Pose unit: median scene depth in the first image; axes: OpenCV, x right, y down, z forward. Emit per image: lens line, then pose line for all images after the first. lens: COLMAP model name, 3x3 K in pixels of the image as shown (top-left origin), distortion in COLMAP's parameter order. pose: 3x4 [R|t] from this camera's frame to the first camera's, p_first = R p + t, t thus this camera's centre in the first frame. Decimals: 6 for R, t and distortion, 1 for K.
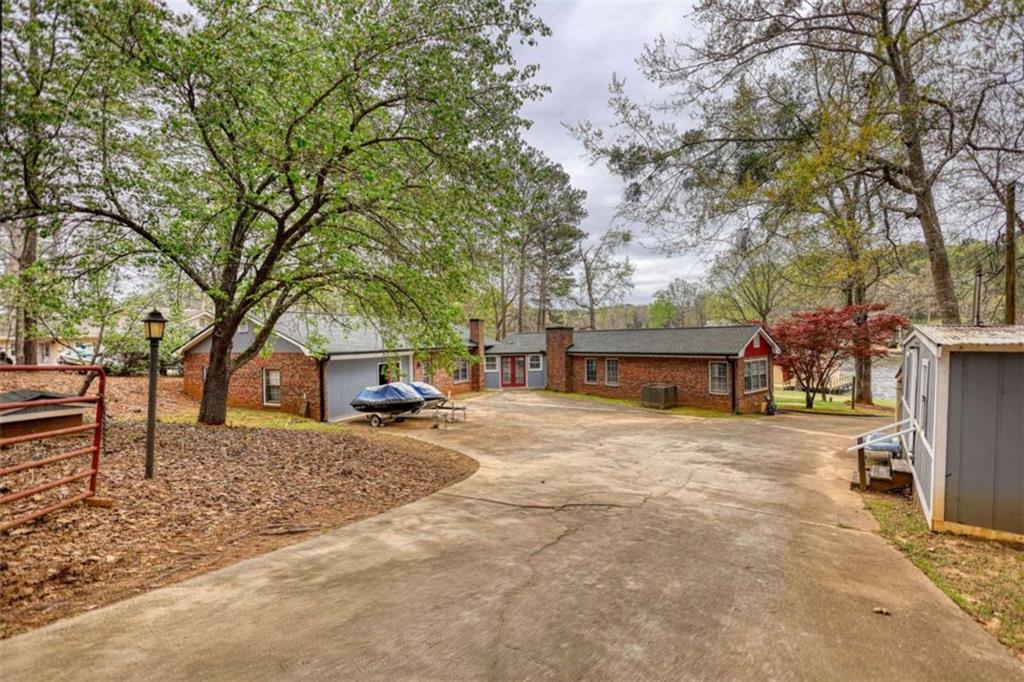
lens RADIAL K [[484.8, 0, 516.0], [0, 484.8, 342.9], [0, 0, 1]] dist [0.001744, 0.000428]
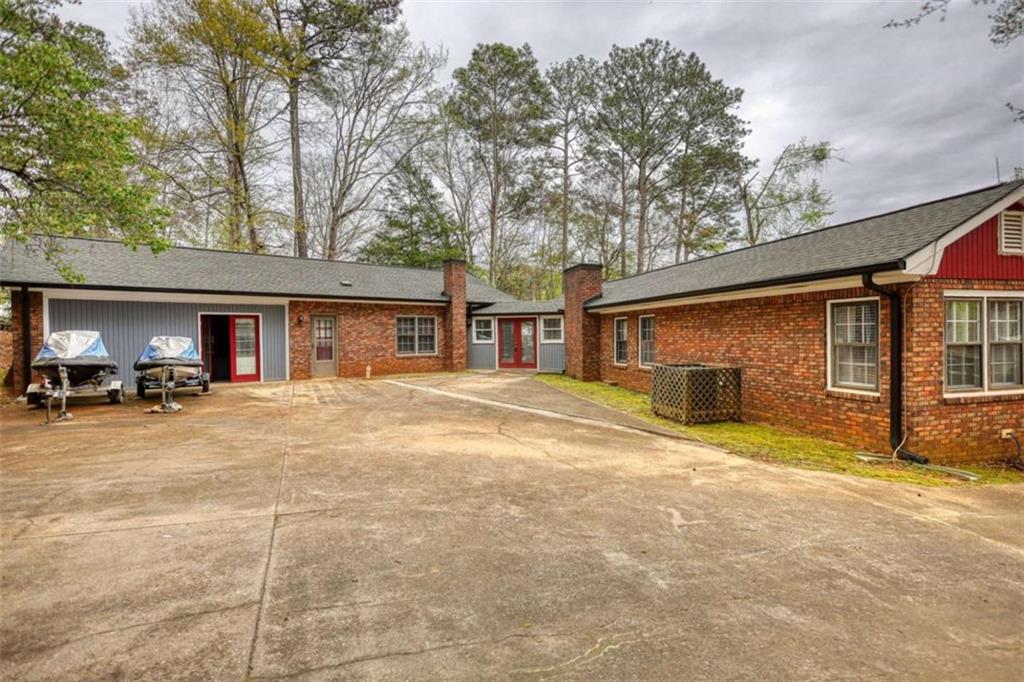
lens RADIAL K [[484.8, 0, 516.0], [0, 484.8, 342.9], [0, 0, 1]] dist [0.001744, 0.000428]
pose [[0.902376, 0.014612, -0.430703, 0.273491], [-0.009717, 0.999861, 0.013562, 0.052173], [0.430841, -0.008053, 0.902392, 0.458246]]
